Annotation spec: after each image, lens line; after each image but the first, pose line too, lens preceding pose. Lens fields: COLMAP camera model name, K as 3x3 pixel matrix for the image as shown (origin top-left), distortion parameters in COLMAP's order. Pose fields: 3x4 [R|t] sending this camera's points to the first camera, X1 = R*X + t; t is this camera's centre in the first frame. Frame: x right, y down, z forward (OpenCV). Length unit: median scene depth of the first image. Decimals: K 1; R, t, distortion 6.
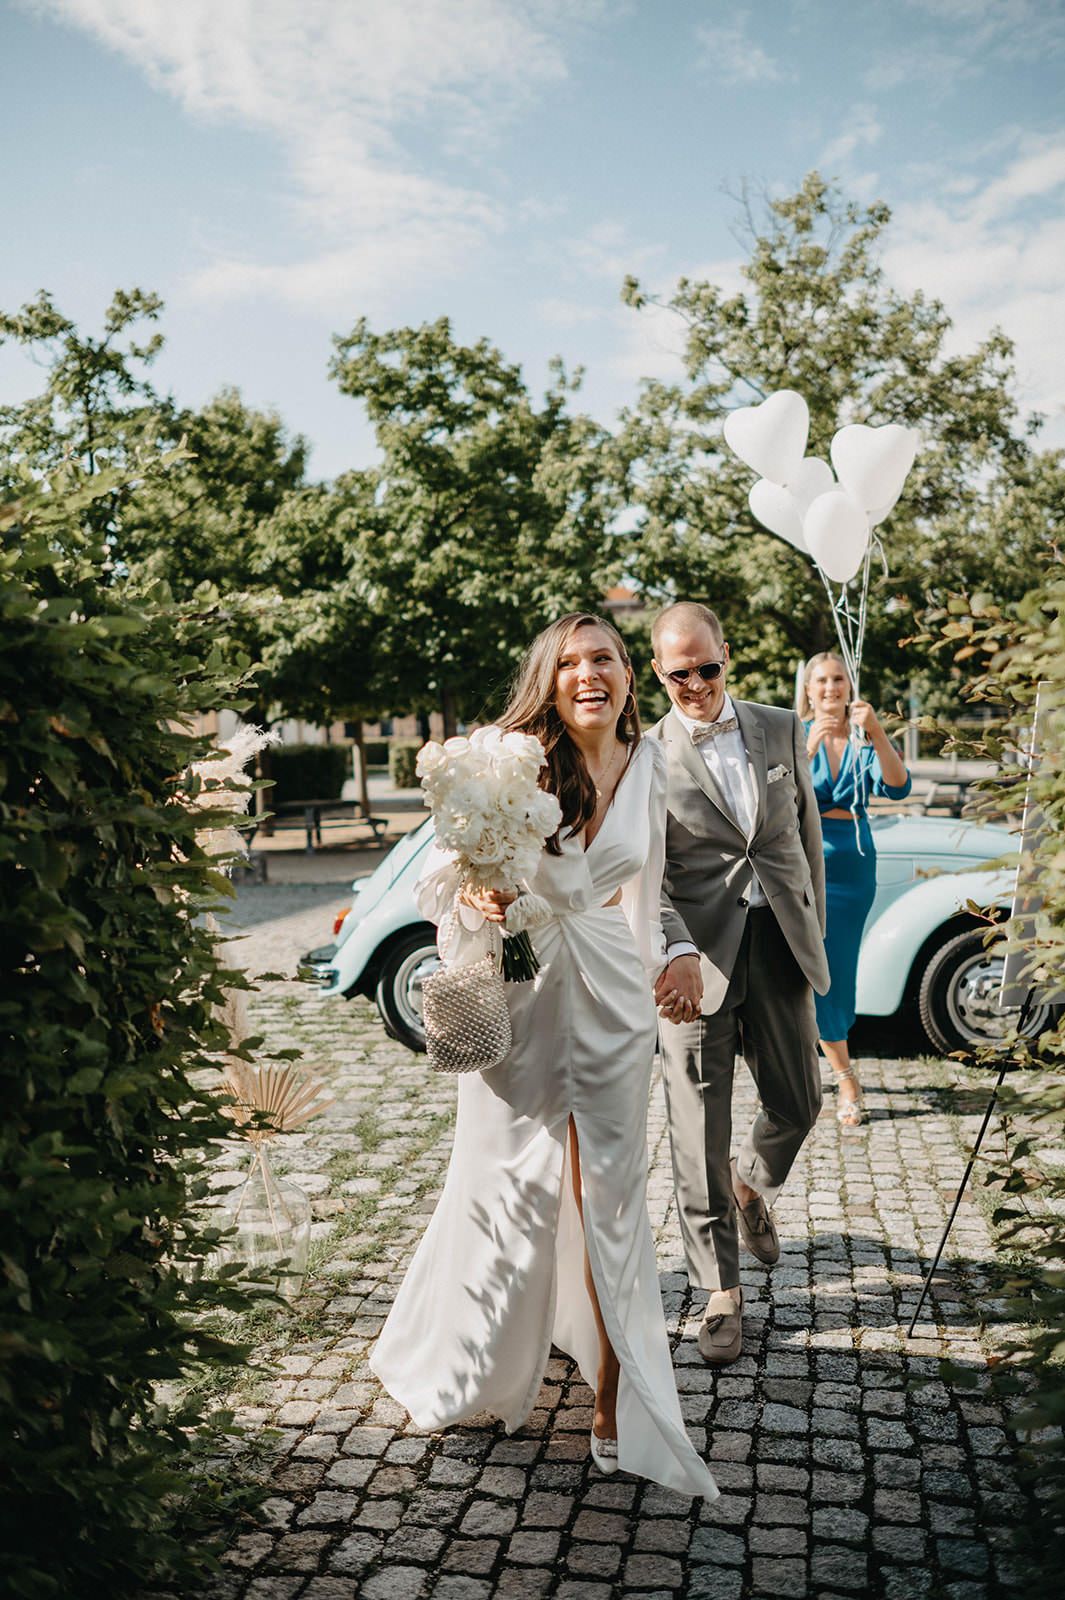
lens RADIAL K [[1283.7, 0, 532.5], [0, 1283.7, 800.0], [0, 0, 1]] dist [-0.100777, 0.127697]
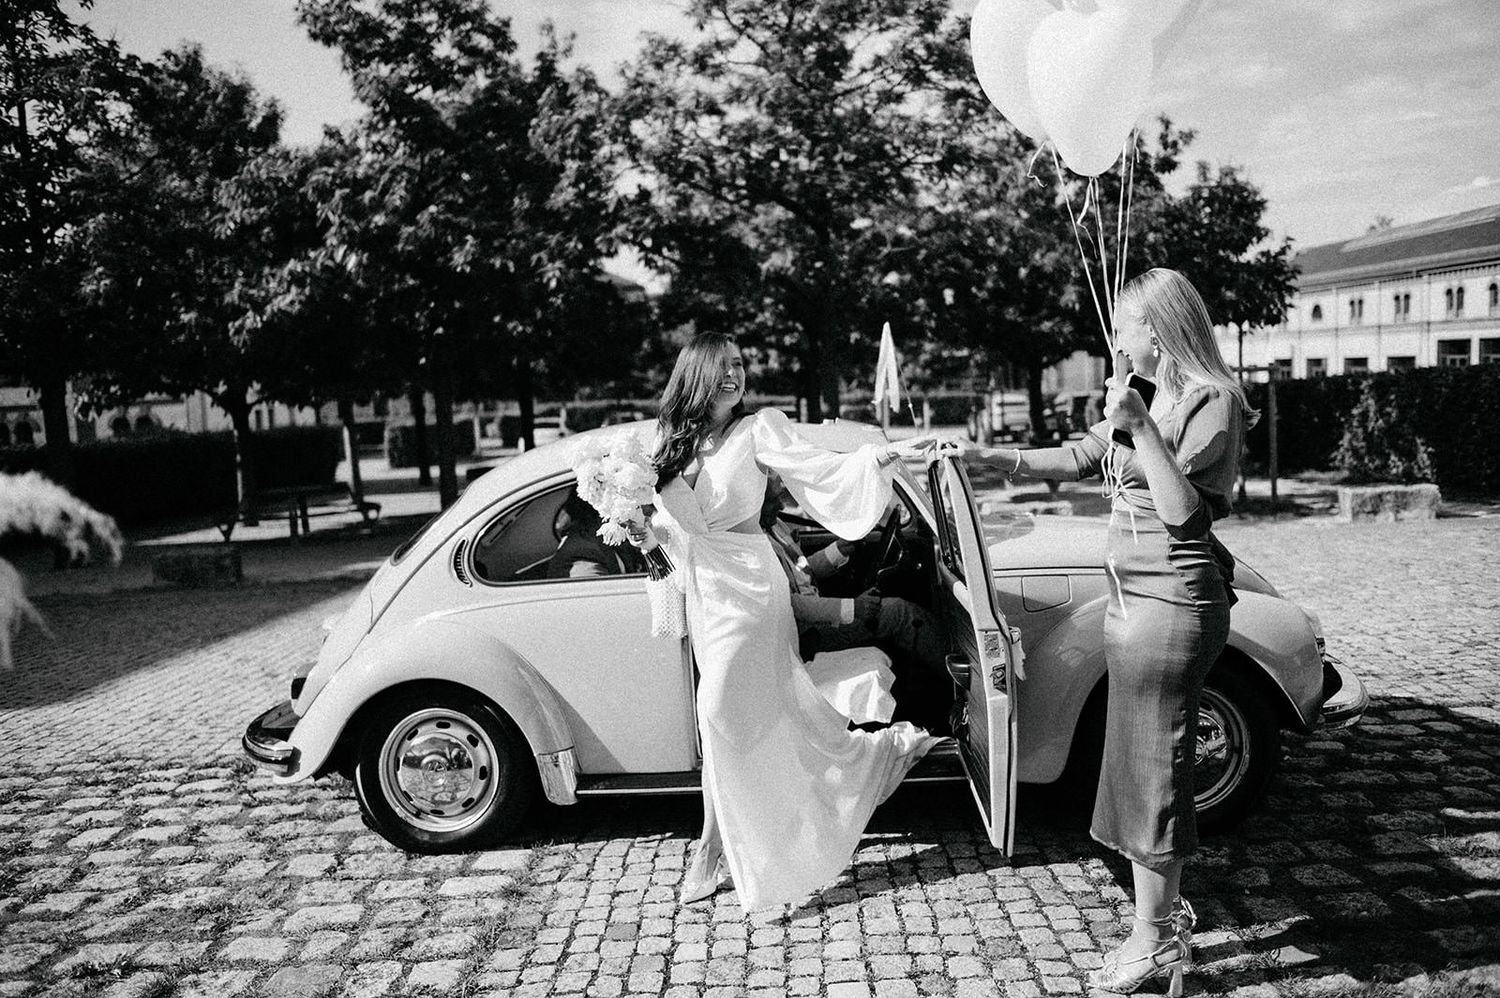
lens RADIAL K [[1203.4, 0, 750.0], [0, 1203.4, 499.0], [0, 0, 1]] dist [-0.100777, 0.127697]
pose [[0.982761, -0.030559, 0.182339, -0.006121], [0.026202, 0.999312, 0.026258, -0.006399], [-0.183016, -0.021027, 0.982885, 0.109601]]
